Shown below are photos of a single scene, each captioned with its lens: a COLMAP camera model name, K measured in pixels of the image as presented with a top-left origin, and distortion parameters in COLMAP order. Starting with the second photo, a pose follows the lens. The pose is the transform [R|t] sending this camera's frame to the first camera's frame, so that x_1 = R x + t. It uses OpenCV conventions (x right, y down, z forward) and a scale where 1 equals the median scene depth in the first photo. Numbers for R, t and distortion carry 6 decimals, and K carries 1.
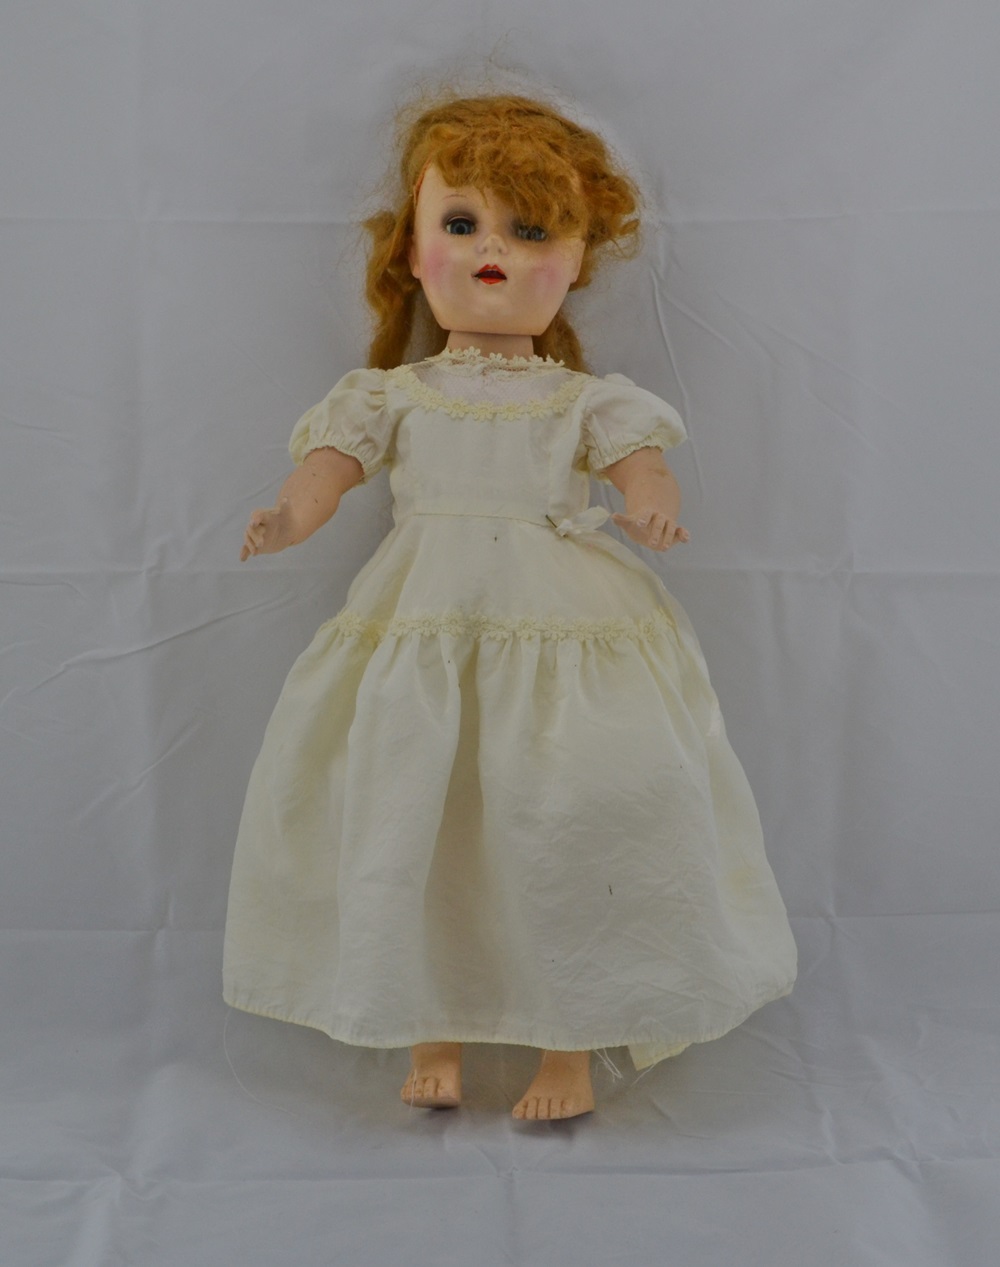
lens RADIAL K [[2605.2, 0, 500.0], [0, 2605.2, 633.5], [0, 0, 1]] dist [-0.076601, 0.084842]
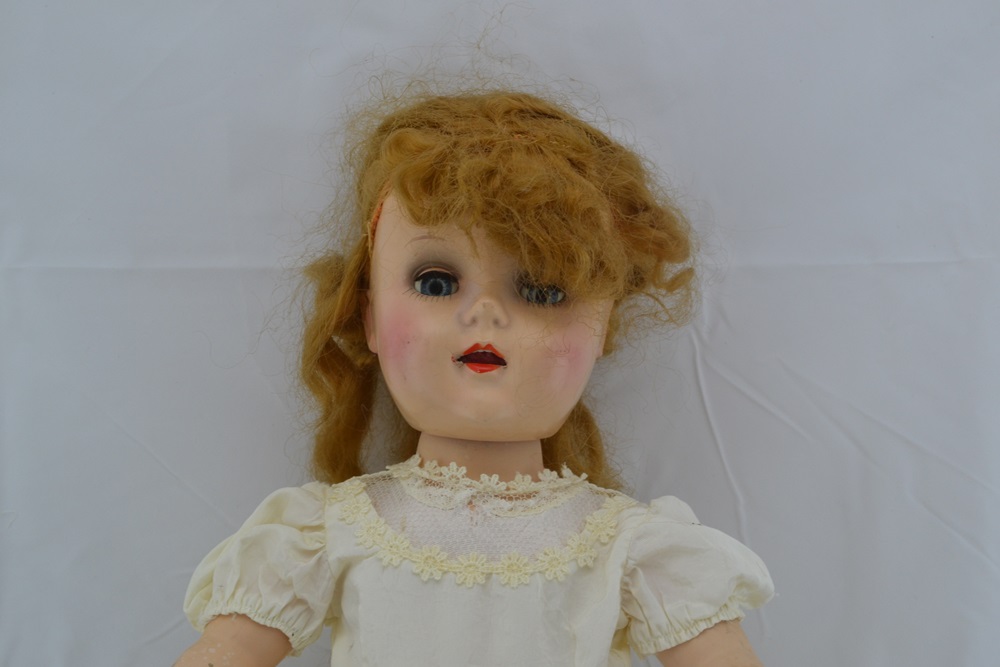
lens RADIAL K [[1285.7, 0, 500.0], [0, 1285.7, 333.5], [0, 0, 1]] dist [-0.042127, 0.009932]
pose [[0.999722, -0.002271, 0.023485, -0.006588], [0.003837, 0.997753, -0.066884, -0.121869], [-0.023281, 0.066955, 0.997484, 0.673920]]
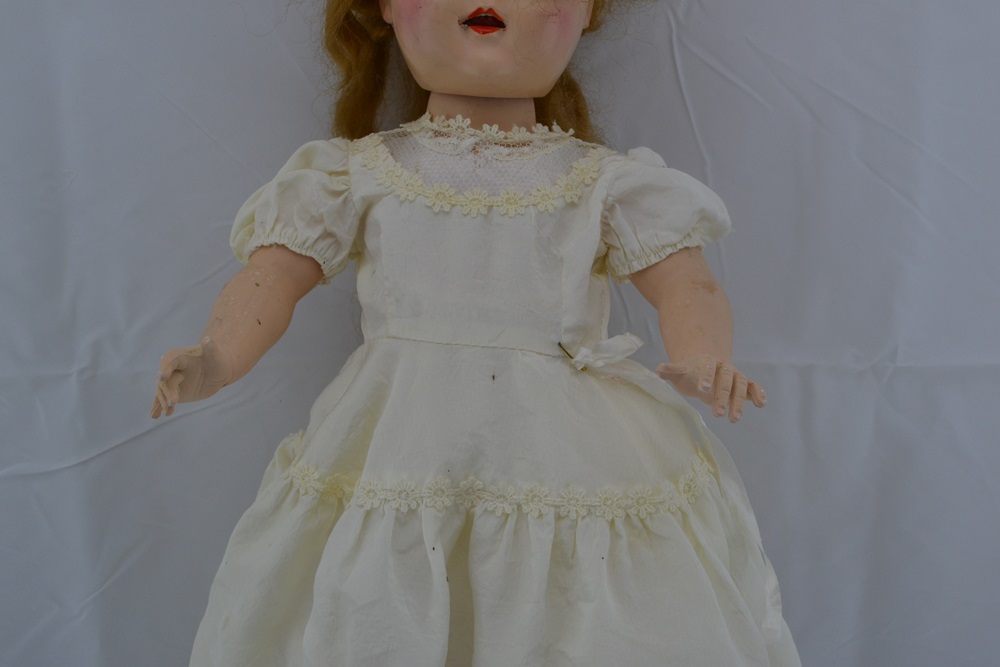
lens RADIAL K [[1285.7, 0, 500.0], [0, 1285.7, 333.5], [0, 0, 1]] dist [-0.042127, 0.009932]
pose [[0.999490, -0.006604, 0.031228, -0.011153], [0.002658, 0.992184, 0.124755, -0.093930], [-0.031808, -0.124609, 0.991696, 0.616073]]
